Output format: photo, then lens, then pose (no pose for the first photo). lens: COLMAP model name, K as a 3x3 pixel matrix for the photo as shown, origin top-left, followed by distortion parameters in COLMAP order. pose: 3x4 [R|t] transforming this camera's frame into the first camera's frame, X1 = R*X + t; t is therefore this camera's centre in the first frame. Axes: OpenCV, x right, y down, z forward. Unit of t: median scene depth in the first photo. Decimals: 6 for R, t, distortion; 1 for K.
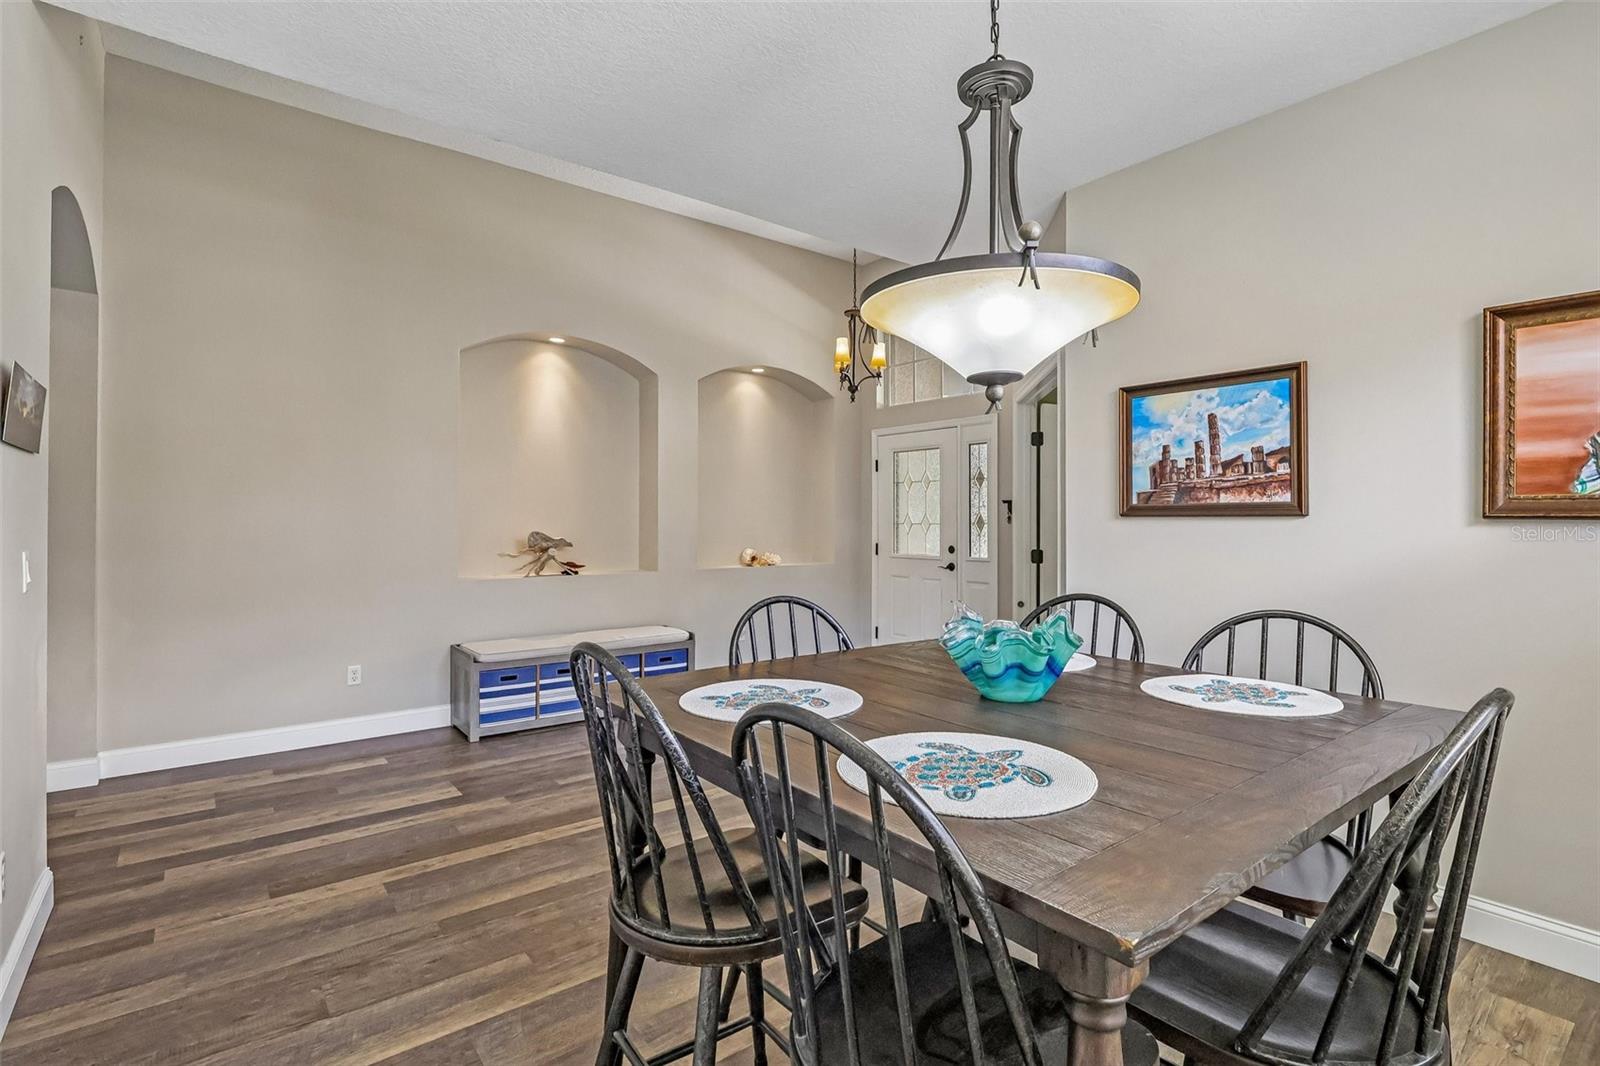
lens RADIAL K [[763.0, 0, 804.7], [0, 763.0, 519.8], [0, 0, 1]] dist [0.001317, -0.002891]
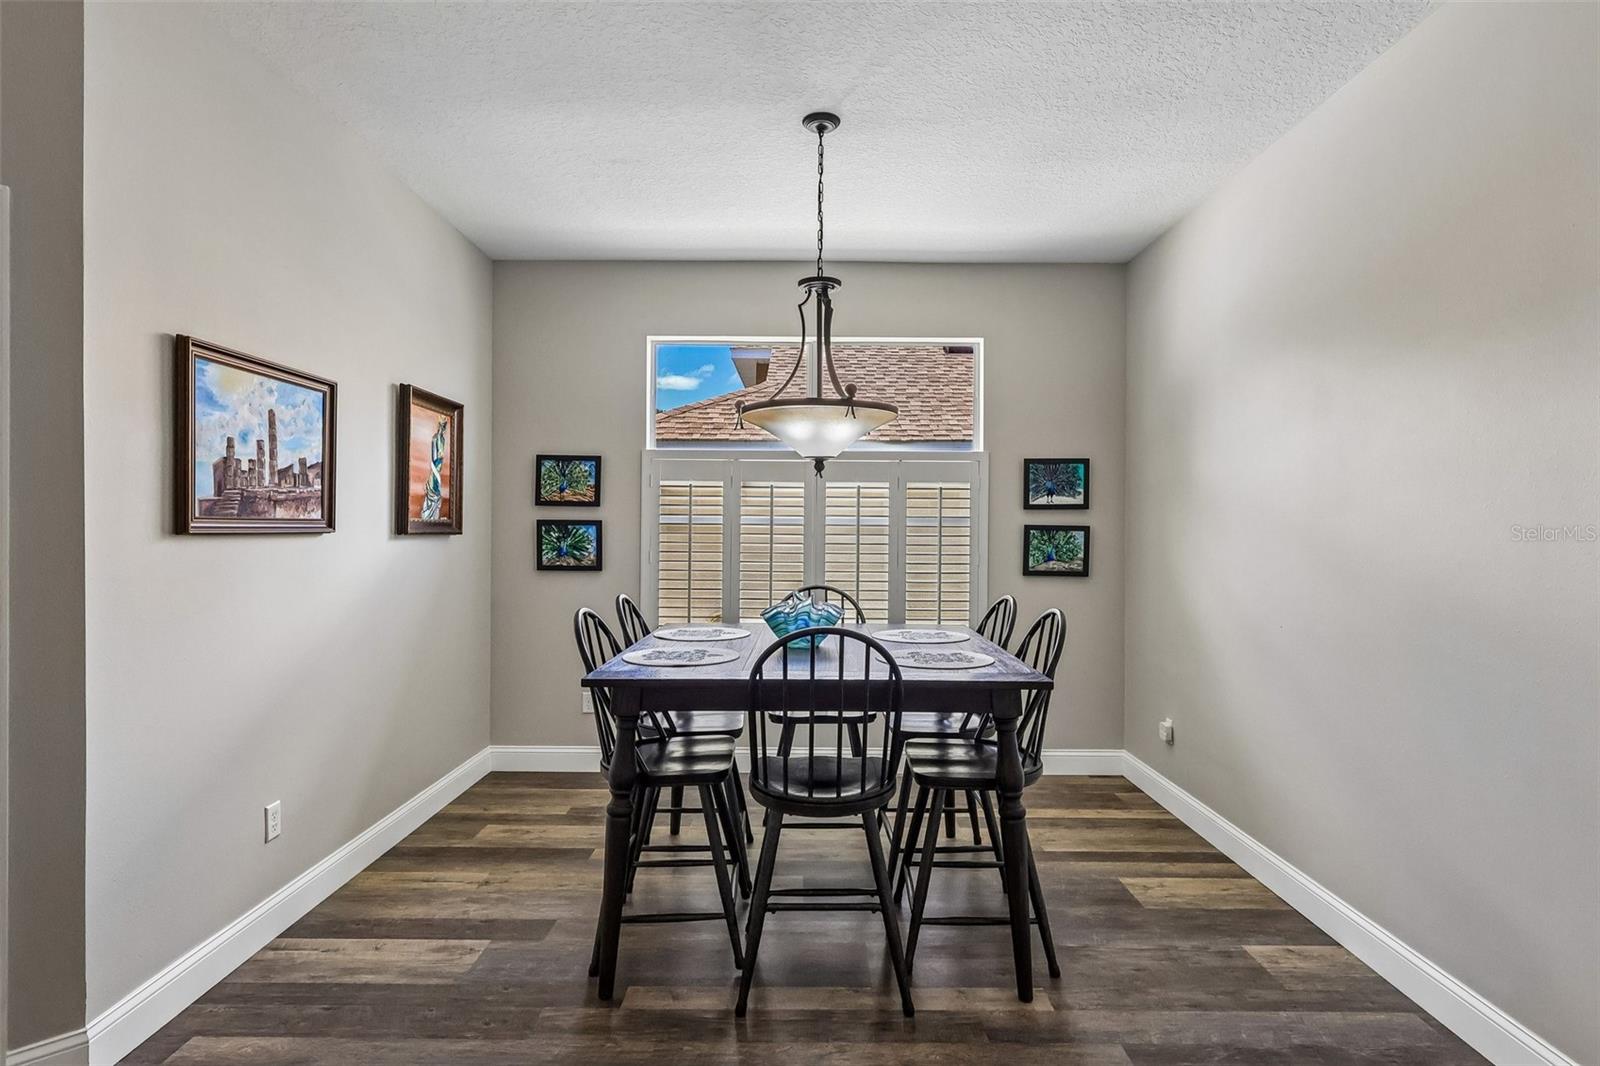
lens RADIAL K [[812.1, 0, 805.8], [0, 812.1, 529.0], [0, 0, 1]] dist [0.000578, 0.000307]
pose [[-0.785783, -0.008421, 0.618445, -0.470920], [-0.009000, 0.999957, 0.002180, -0.017287], [-0.618436, -0.003853, -0.785825, 1.343875]]
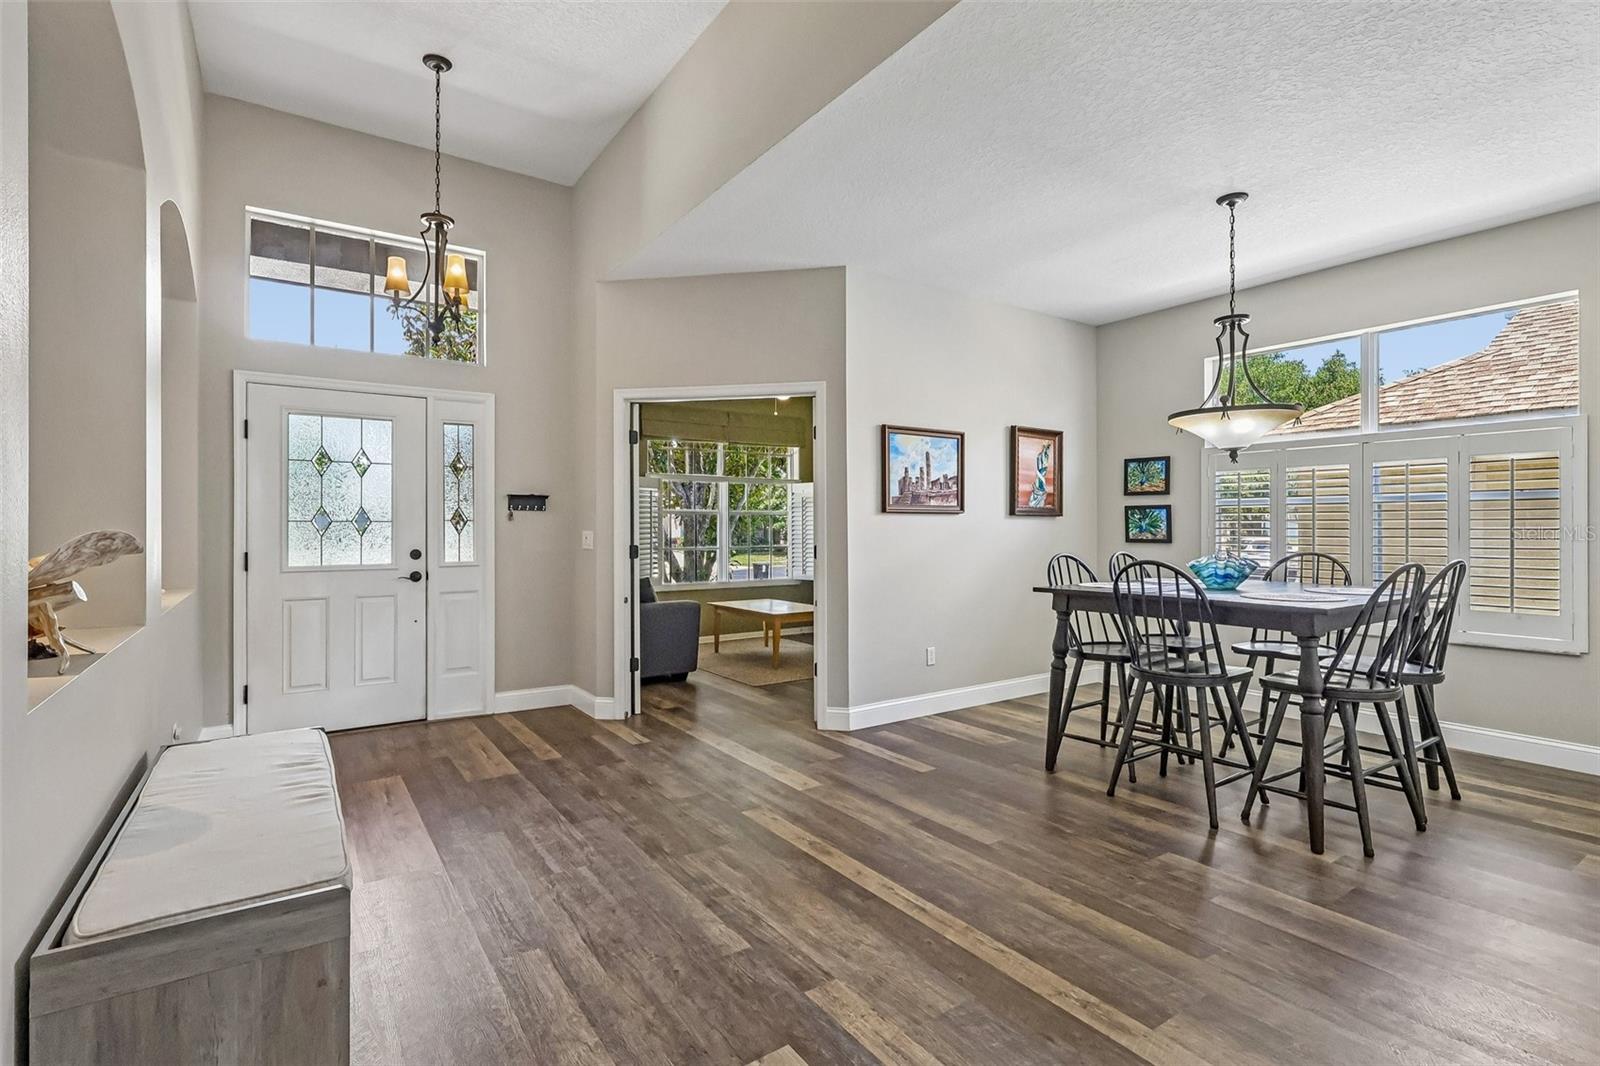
lens RADIAL K [[763.0, 0, 791.8], [0, 763.0, 533.6], [0, 0, 1]] dist [0.001317, -0.002891]
pose [[0.070587, -0.011012, 0.997445, -1.169519], [0.001651, 0.999939, 0.010923, 0.021723], [-0.997504, 0.000876, 0.070600, 1.188356]]
